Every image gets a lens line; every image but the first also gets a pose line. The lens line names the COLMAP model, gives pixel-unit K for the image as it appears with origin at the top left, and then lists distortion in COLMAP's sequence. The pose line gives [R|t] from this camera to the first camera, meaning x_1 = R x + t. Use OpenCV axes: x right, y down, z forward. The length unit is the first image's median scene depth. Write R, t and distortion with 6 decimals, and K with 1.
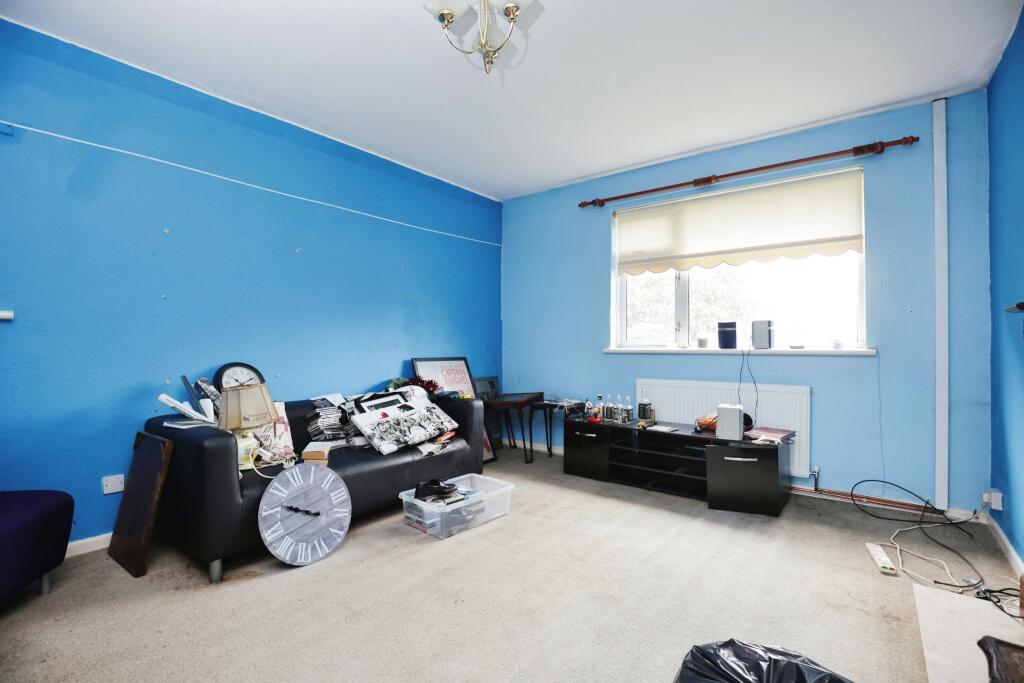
lens RADIAL K [[477.9, 0, 514.5], [0, 477.9, 347.1], [0, 0, 1]] dist [-0.003873, -0.000901]
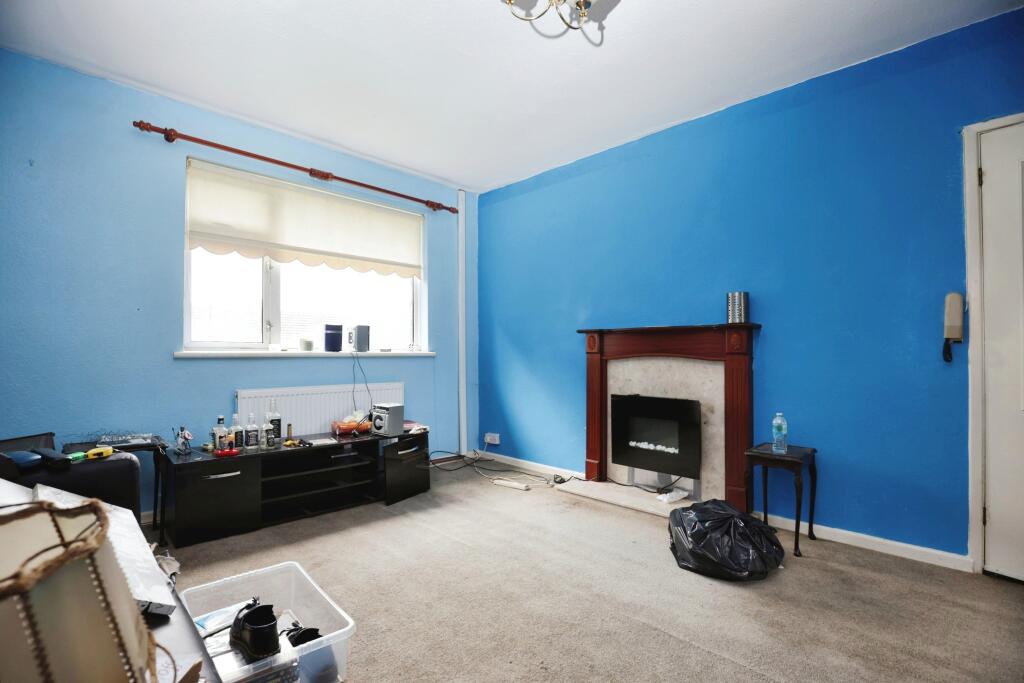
lens RADIAL K [[477.9, 0, 514.5], [0, 477.9, 347.1], [0, 0, 1]] dist [-0.003873, -0.000901]
pose [[0.122853, 0.009414, 0.992380, -0.526738], [0.002044, 0.999950, -0.009738, 0.004777], [-0.992423, 0.003225, 0.122827, 0.537877]]
